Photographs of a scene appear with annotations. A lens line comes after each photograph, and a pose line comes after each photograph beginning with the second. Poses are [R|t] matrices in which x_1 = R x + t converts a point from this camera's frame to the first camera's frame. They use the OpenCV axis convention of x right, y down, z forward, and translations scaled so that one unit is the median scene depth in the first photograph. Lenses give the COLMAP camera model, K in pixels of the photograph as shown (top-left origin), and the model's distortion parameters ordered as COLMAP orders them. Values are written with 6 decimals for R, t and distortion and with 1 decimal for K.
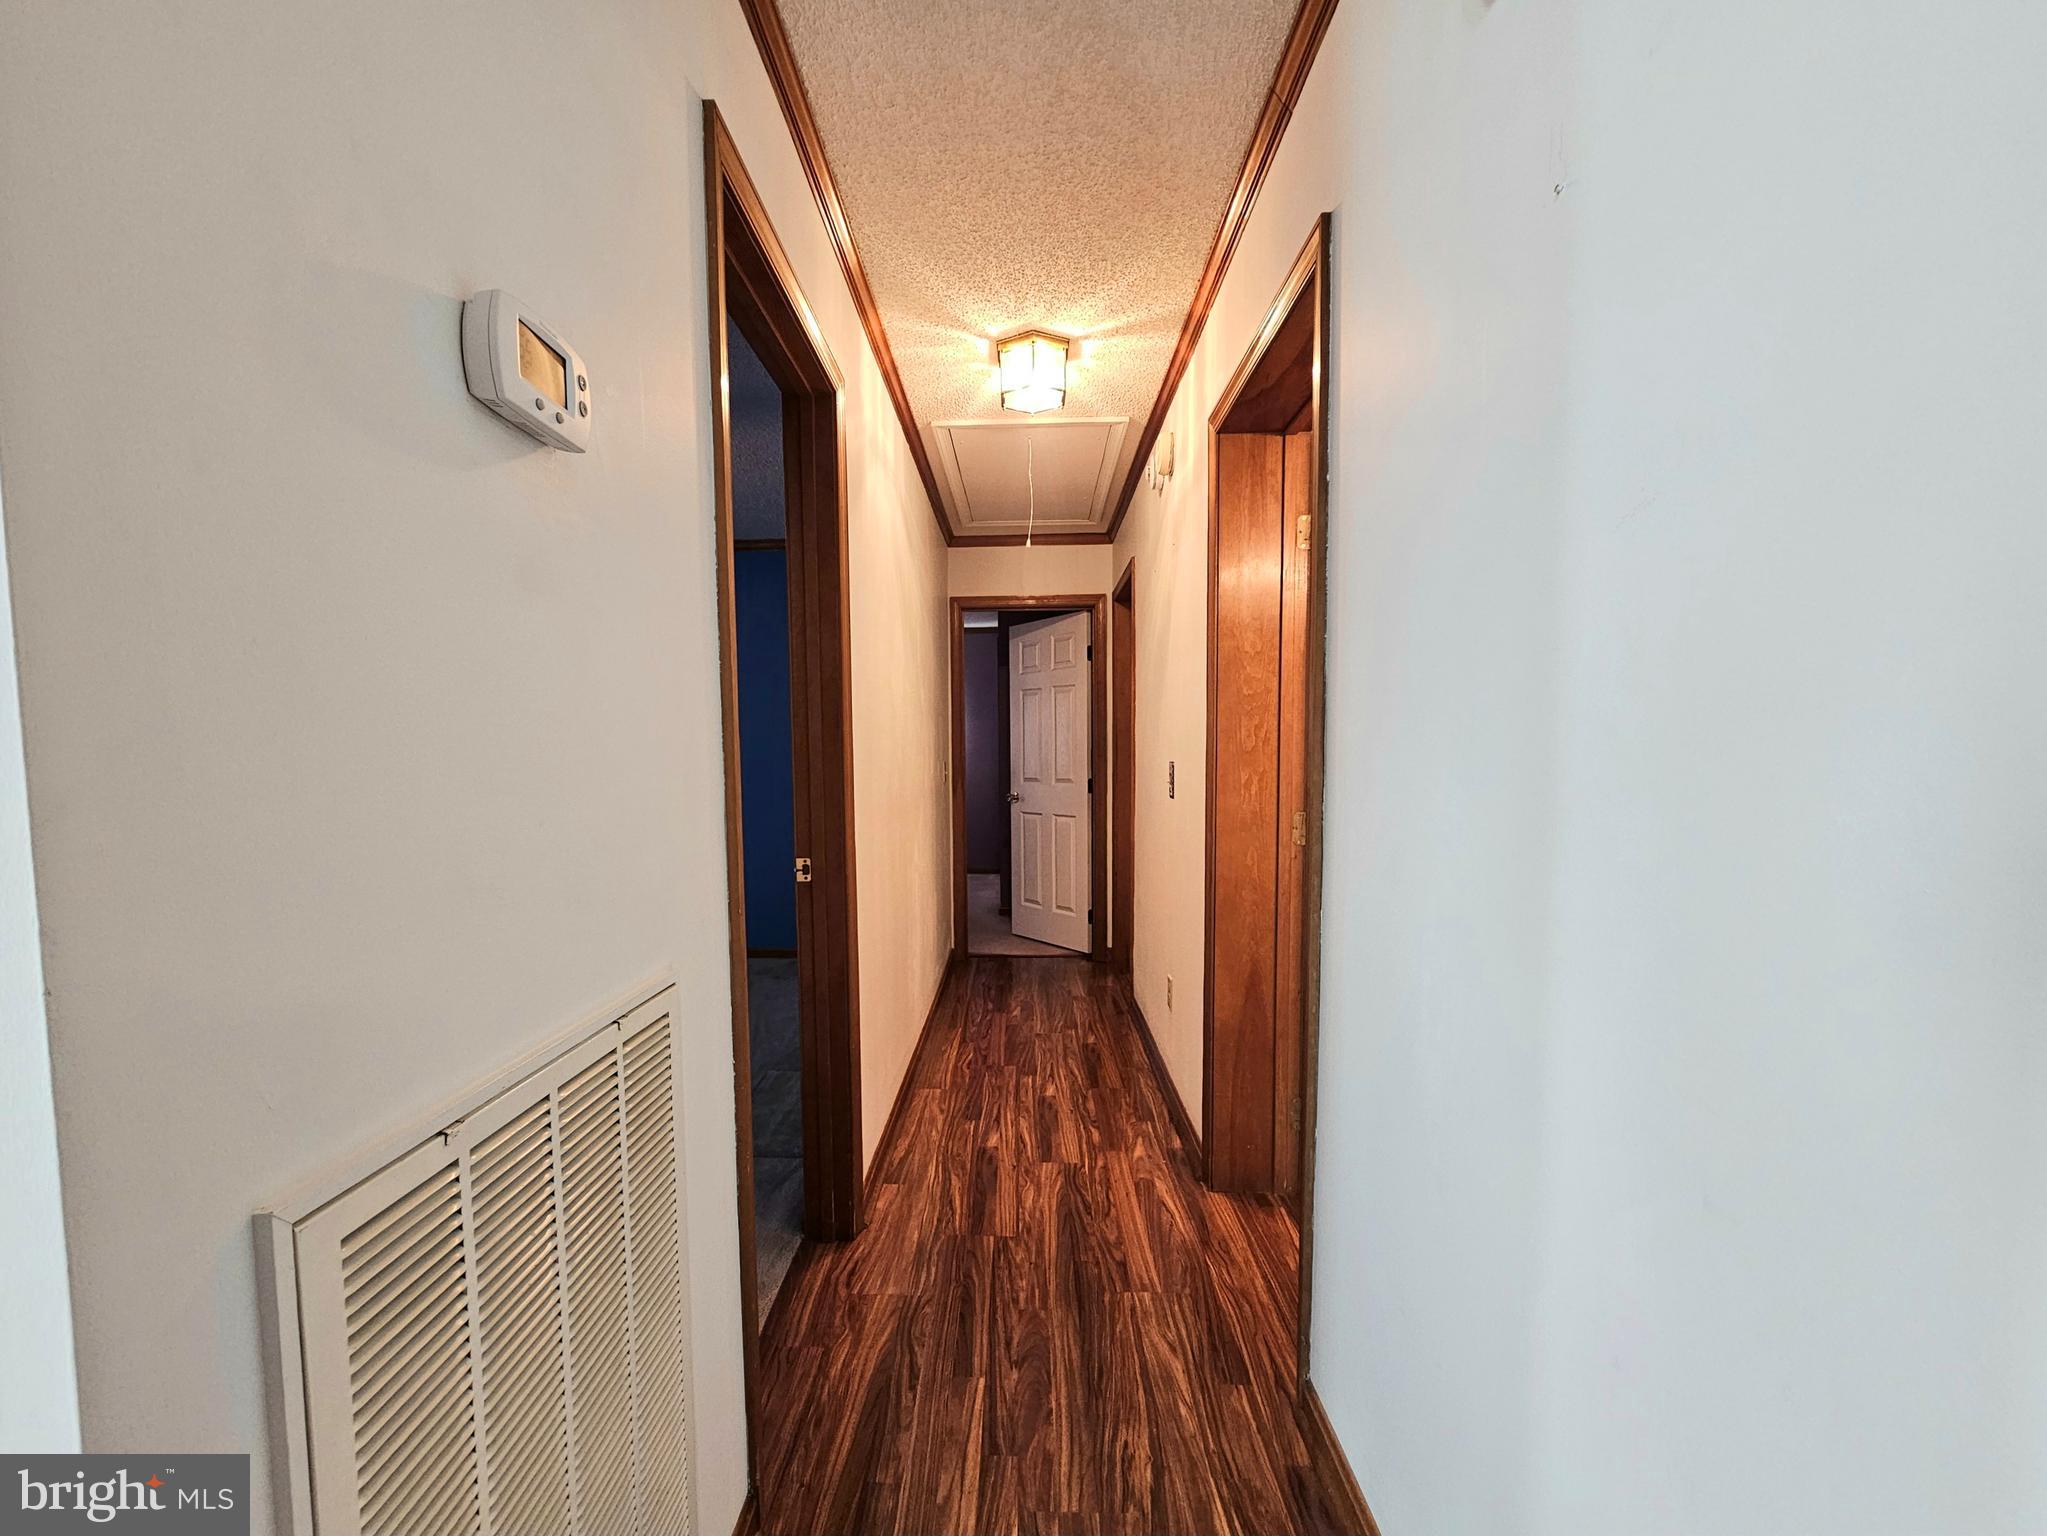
lens RADIAL K [[835.1, 0, 1022.9], [0, 835.1, 774.9], [0, 0, 1]] dist [-0.000486, 0.000964]
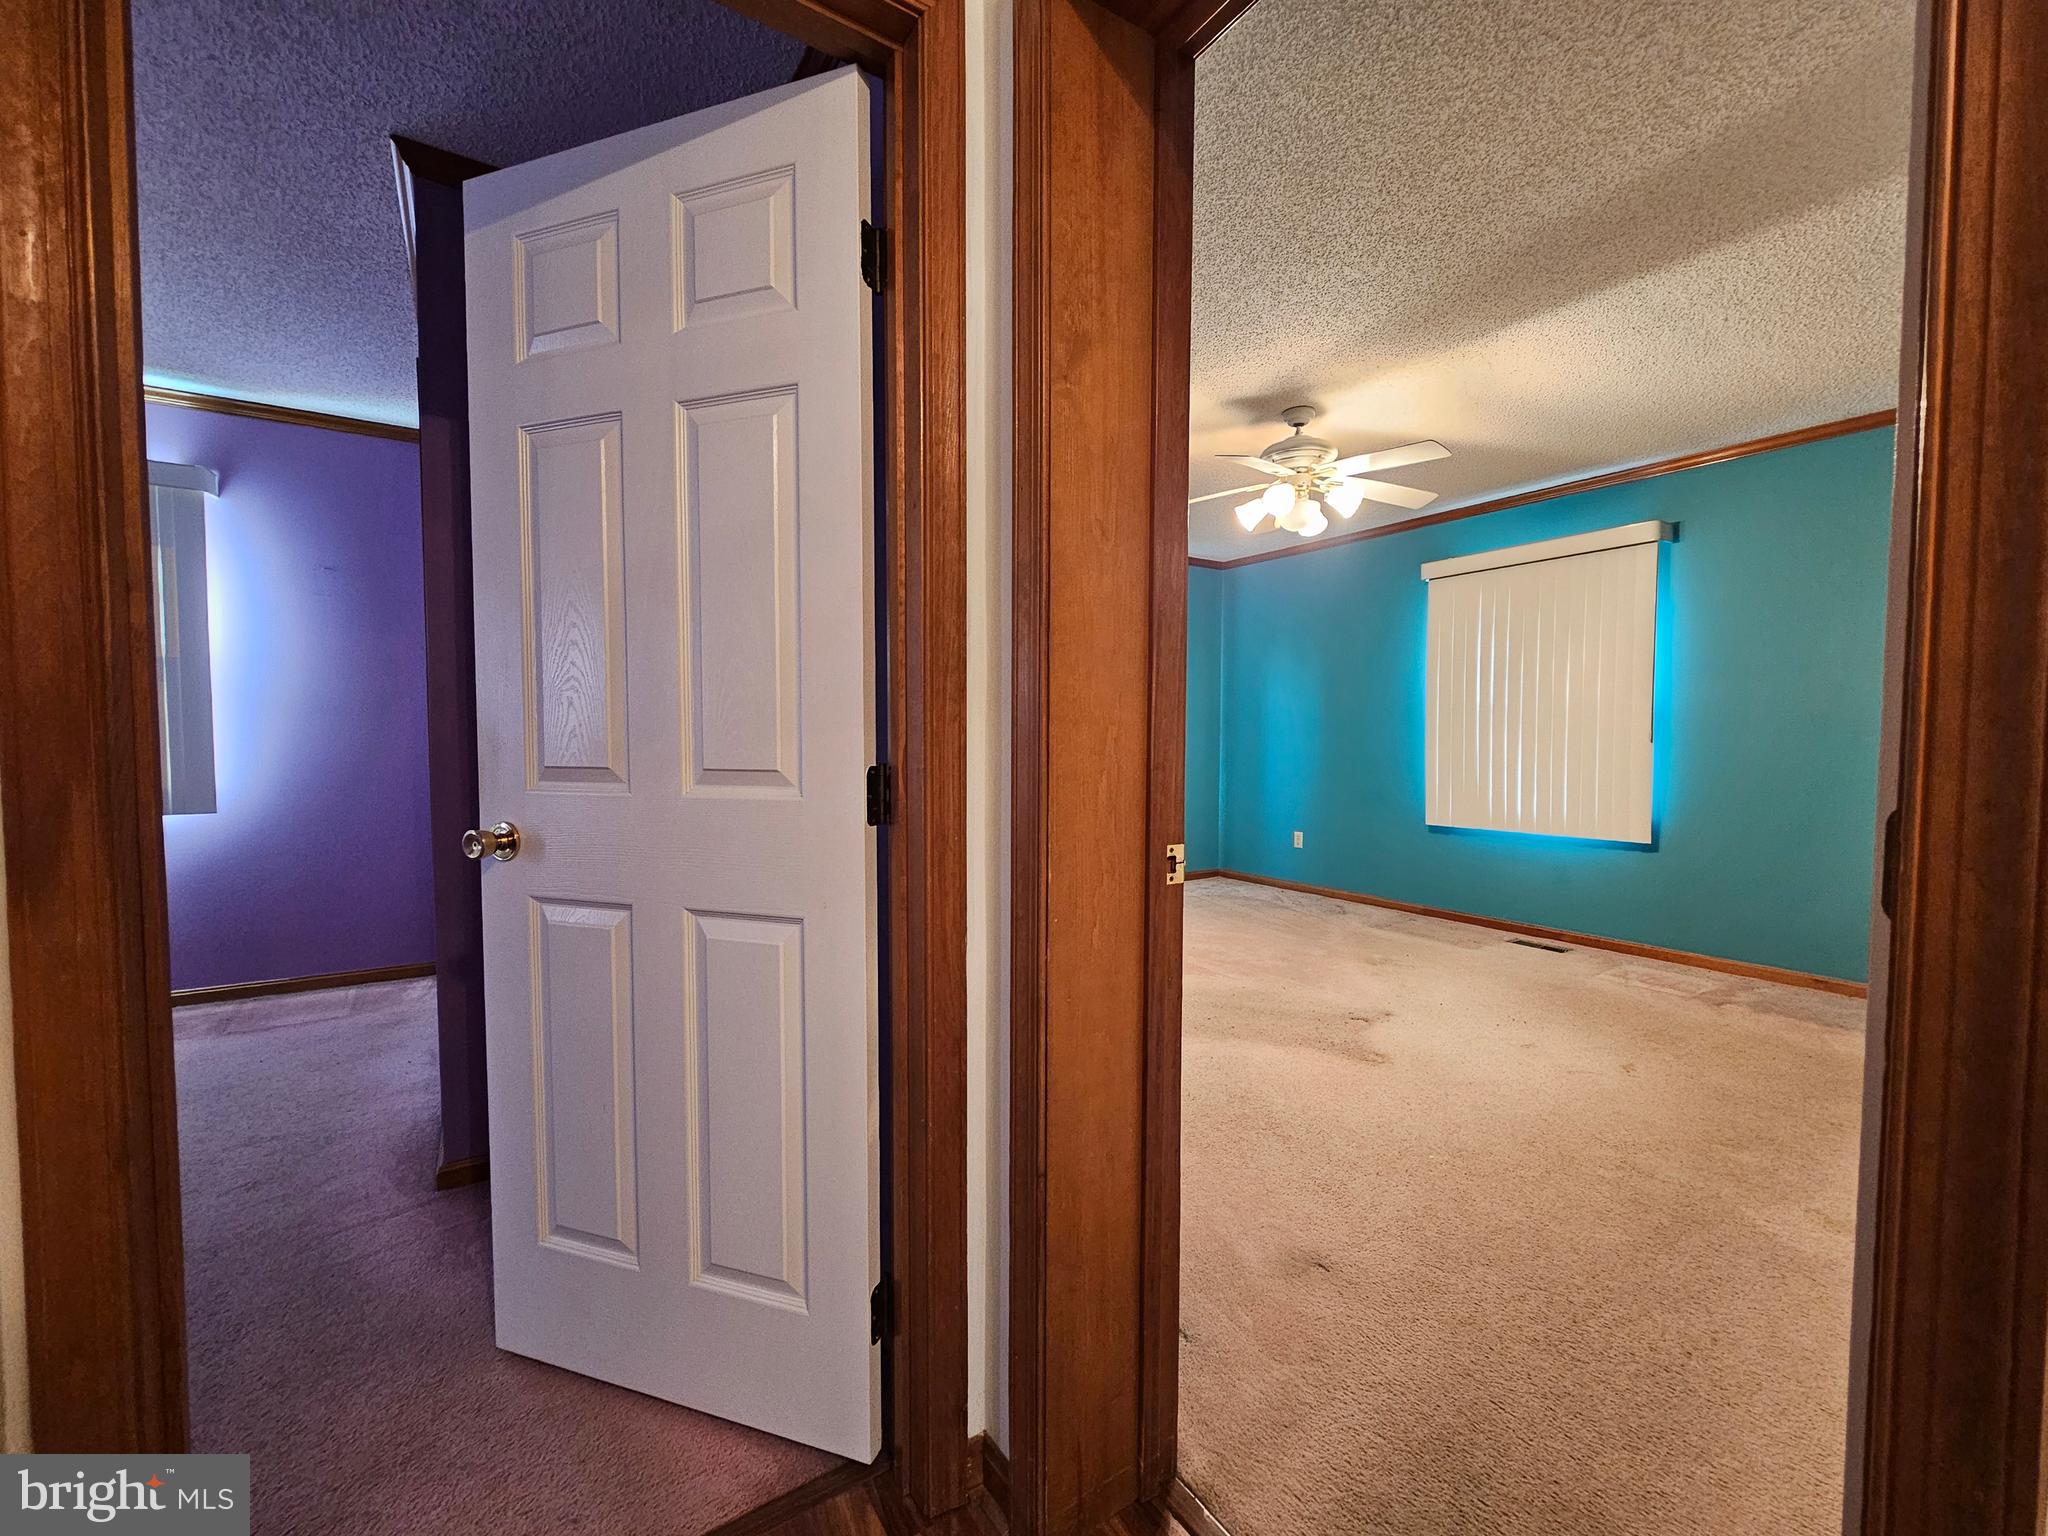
lens RADIAL K [[835.5, 0, 1036.7], [0, 835.5, 782.0], [0, 0, 1]] dist [-0.000486, 0.000964]
pose [[0.821669, -0.016624, 0.569723, -0.020863], [0.000926, 0.999612, 0.027832, 0.001884], [-0.569965, -0.022341, 0.821365, 0.728962]]
